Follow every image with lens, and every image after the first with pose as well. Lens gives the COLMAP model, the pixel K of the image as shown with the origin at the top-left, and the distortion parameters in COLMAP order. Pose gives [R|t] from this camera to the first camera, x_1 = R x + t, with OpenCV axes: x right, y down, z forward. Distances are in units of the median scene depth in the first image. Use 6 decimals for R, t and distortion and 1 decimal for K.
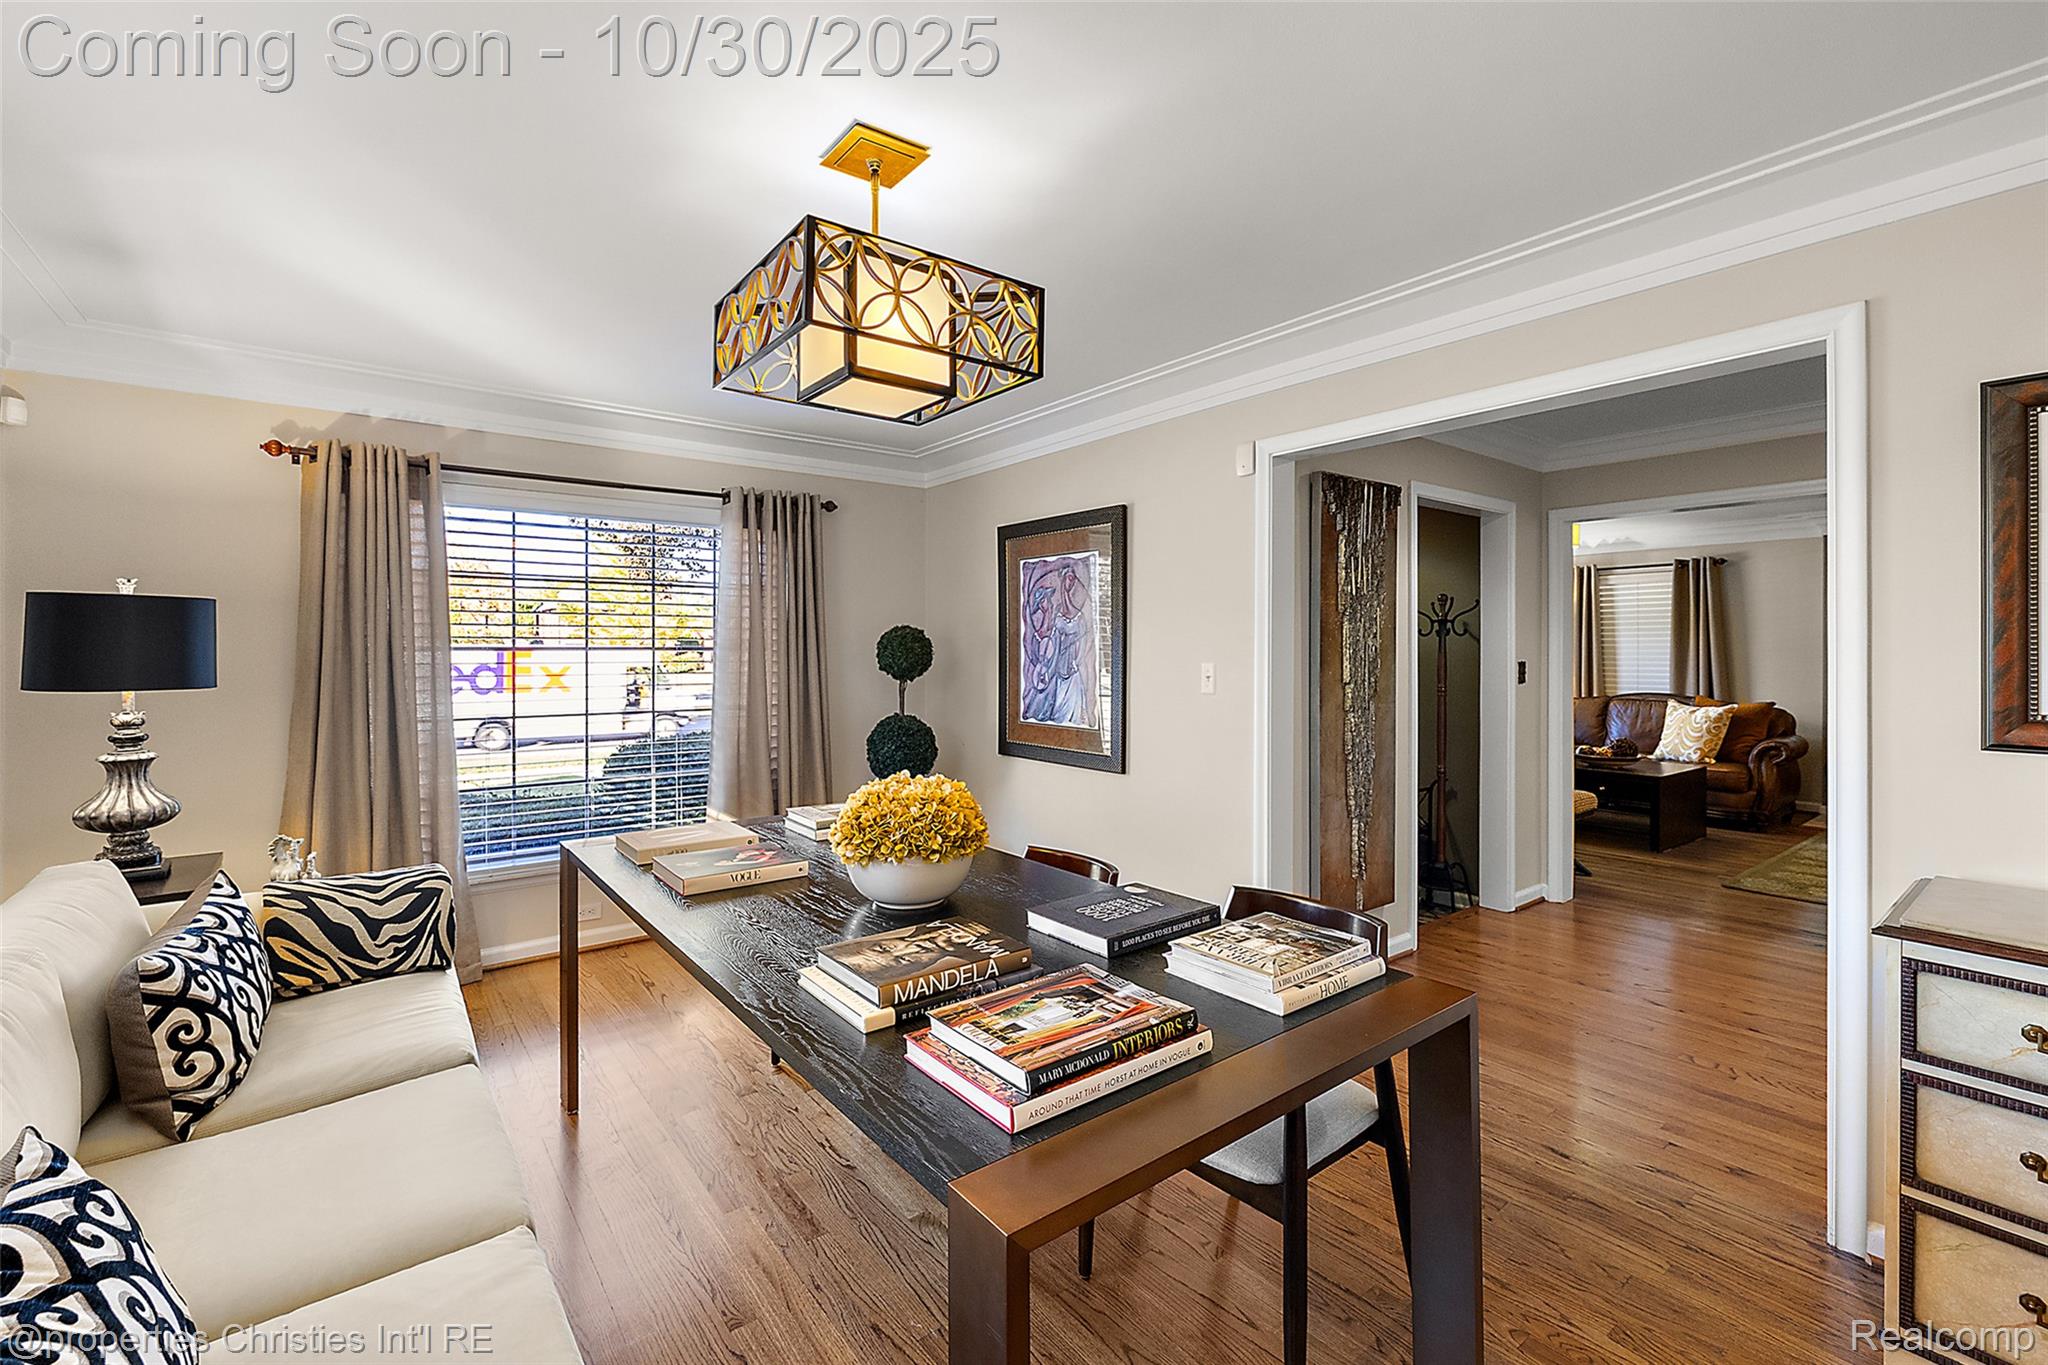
lens RADIAL K [[893.6, 0, 1040.7], [0, 893.6, 659.9], [0, 0, 1]] dist [-0.000174, 0.001096]
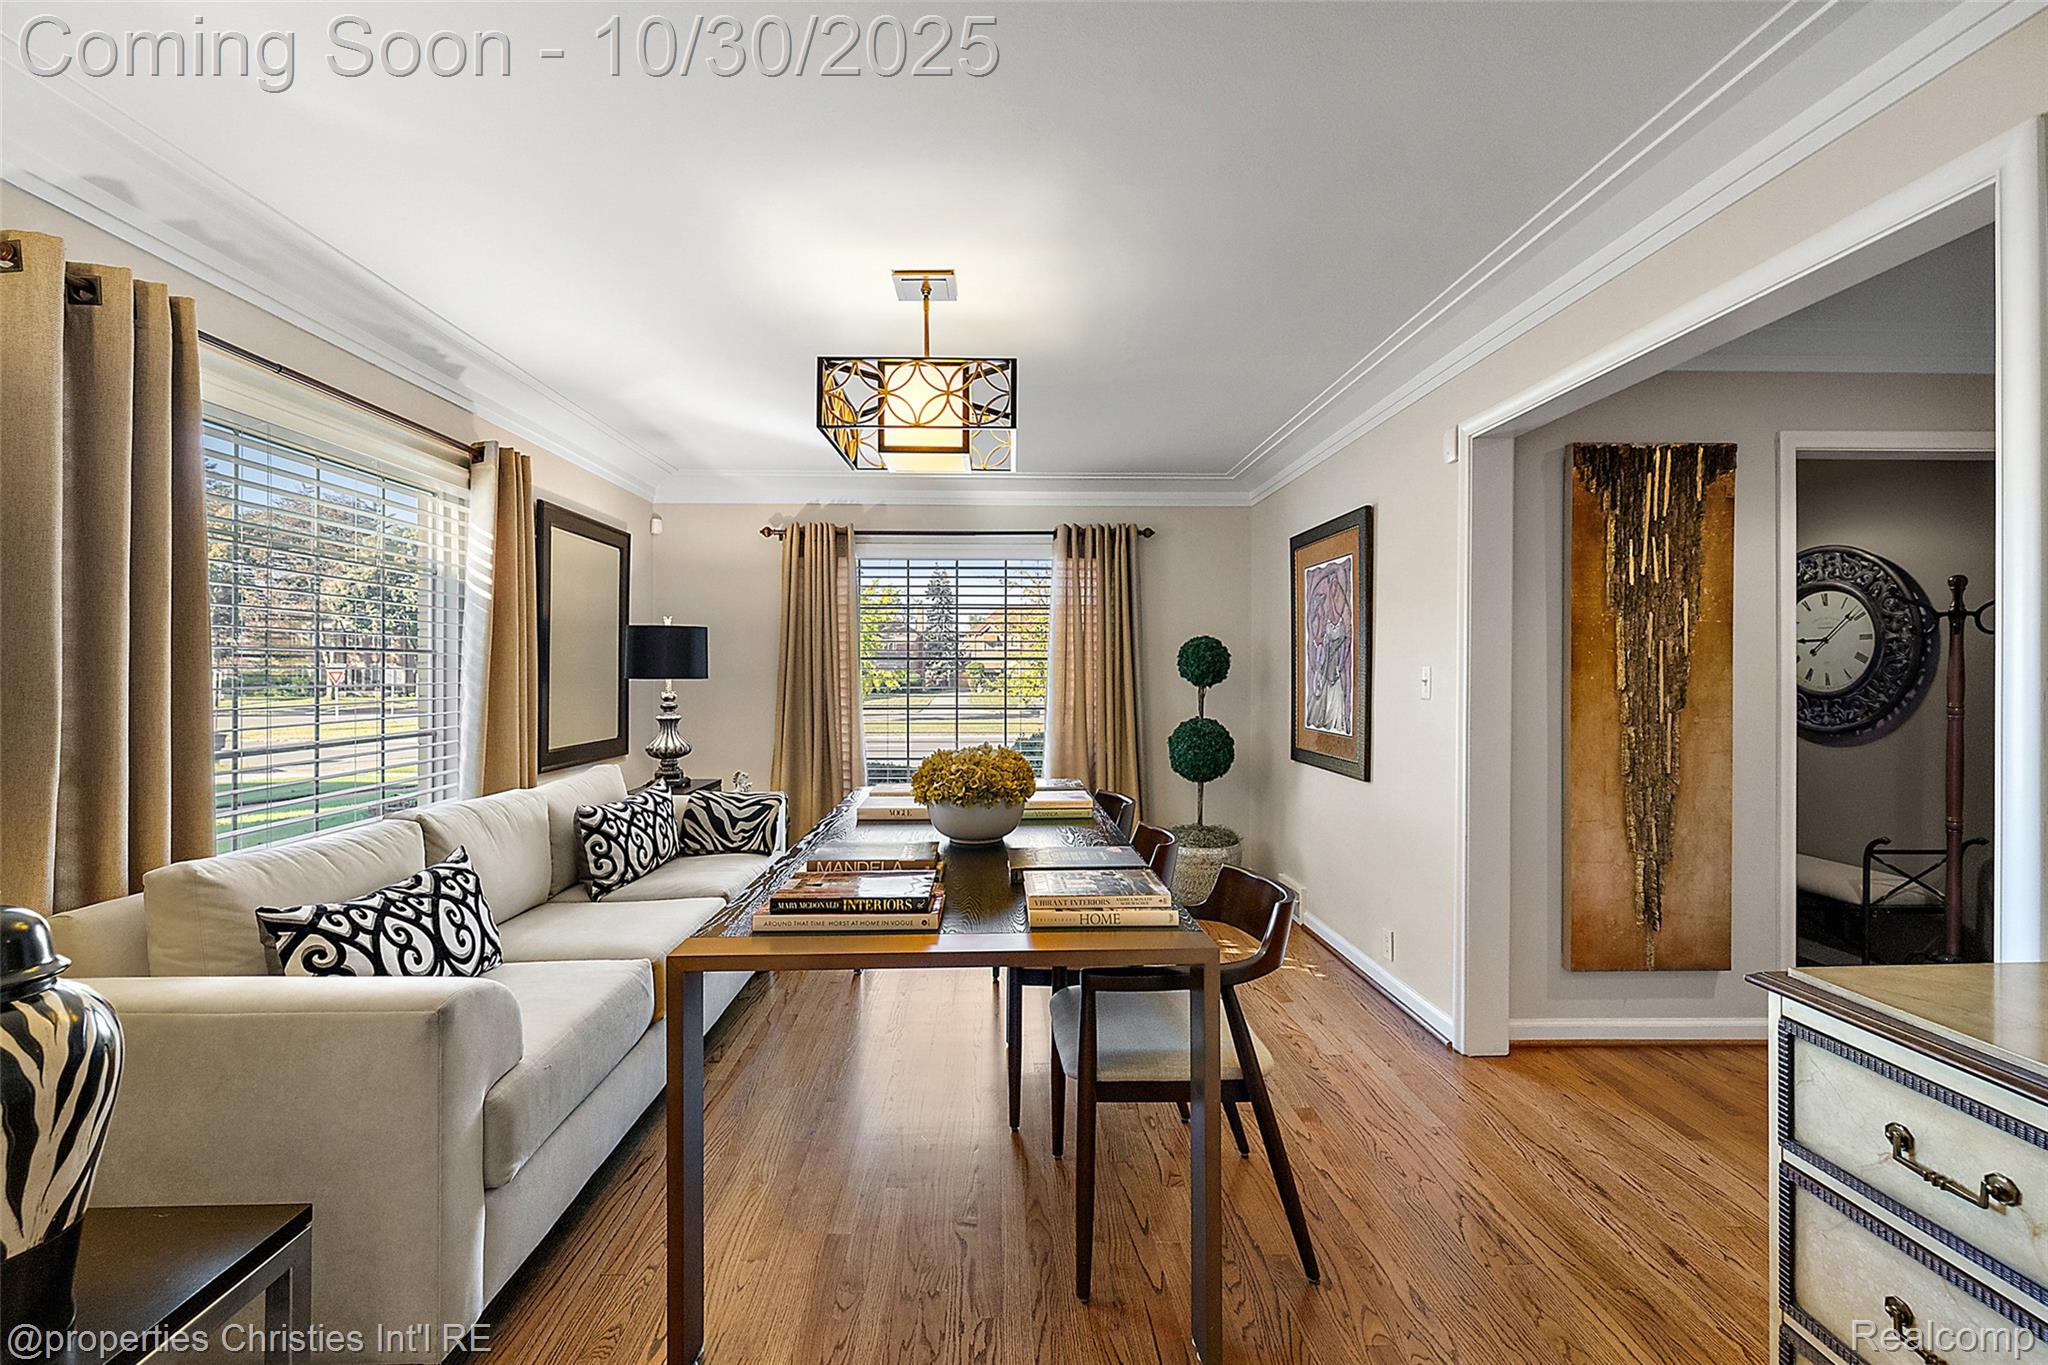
lens RADIAL K [[893.6, 0, 1025.0], [0, 893.6, 684.6], [0, 0, 1]] dist [-0.000174, 0.001096]
pose [[0.805681, 0.008347, -0.592291, 0.646903], [-0.006559, 0.999965, 0.005170, 0.032938], [0.592313, -0.000280, 0.805708, -0.009598]]
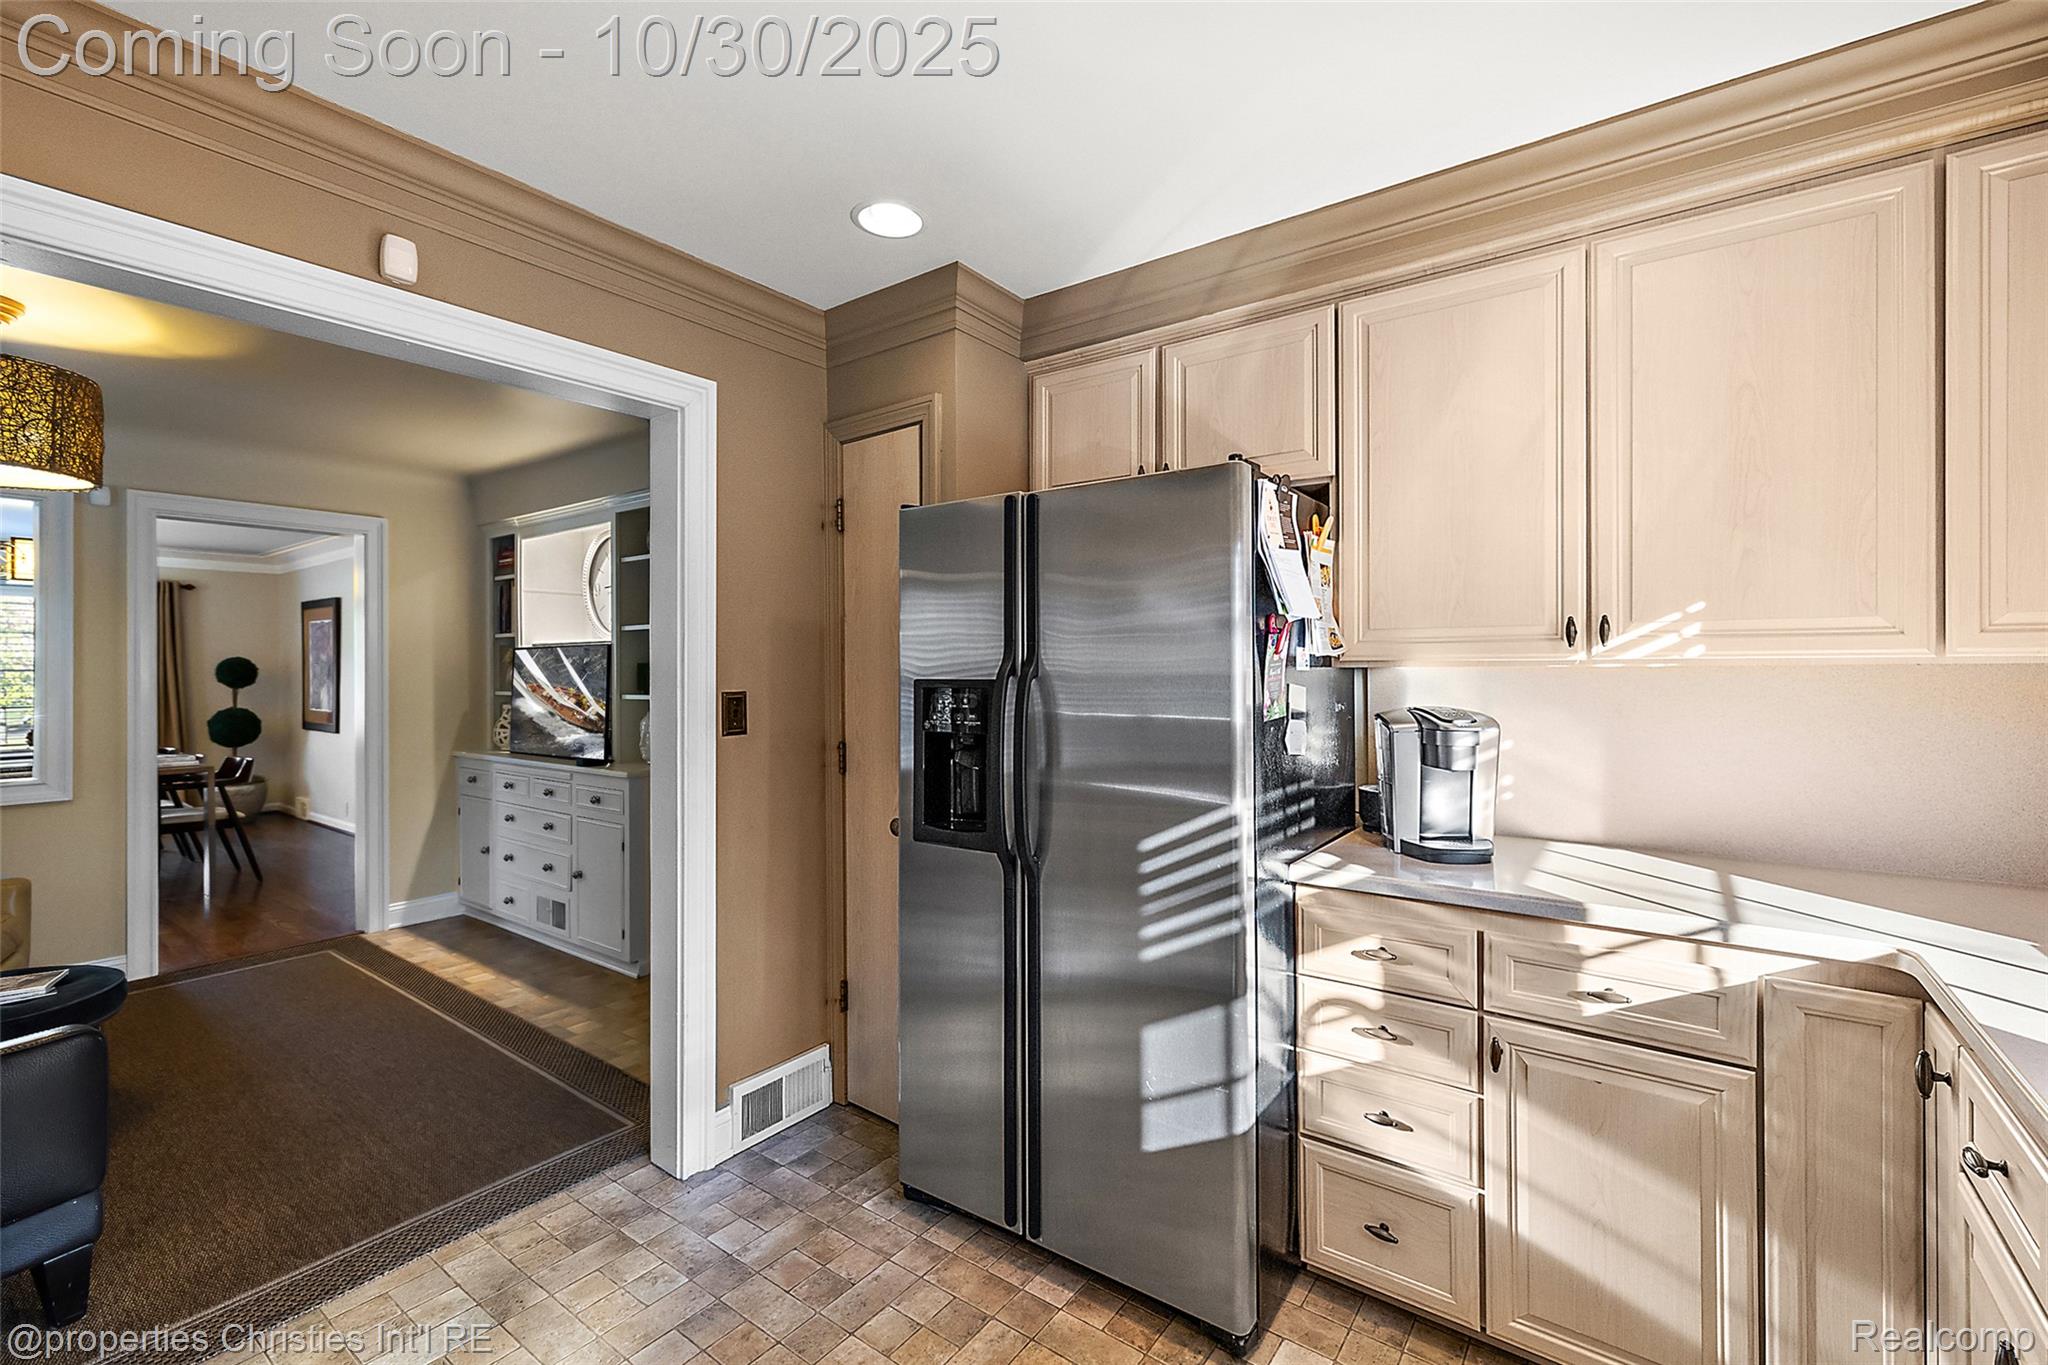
lens RADIAL K [[893.6, 0, 1022.1], [0, 893.6, 668.4], [0, 0, 1]] dist [-0.000174, 0.001096]
pose [[0.965420, -0.001857, 0.260692, 1.794709], [0.005084, 0.999919, -0.011707, 0.025590], [-0.260649, 0.012628, 0.965351, -2.237841]]
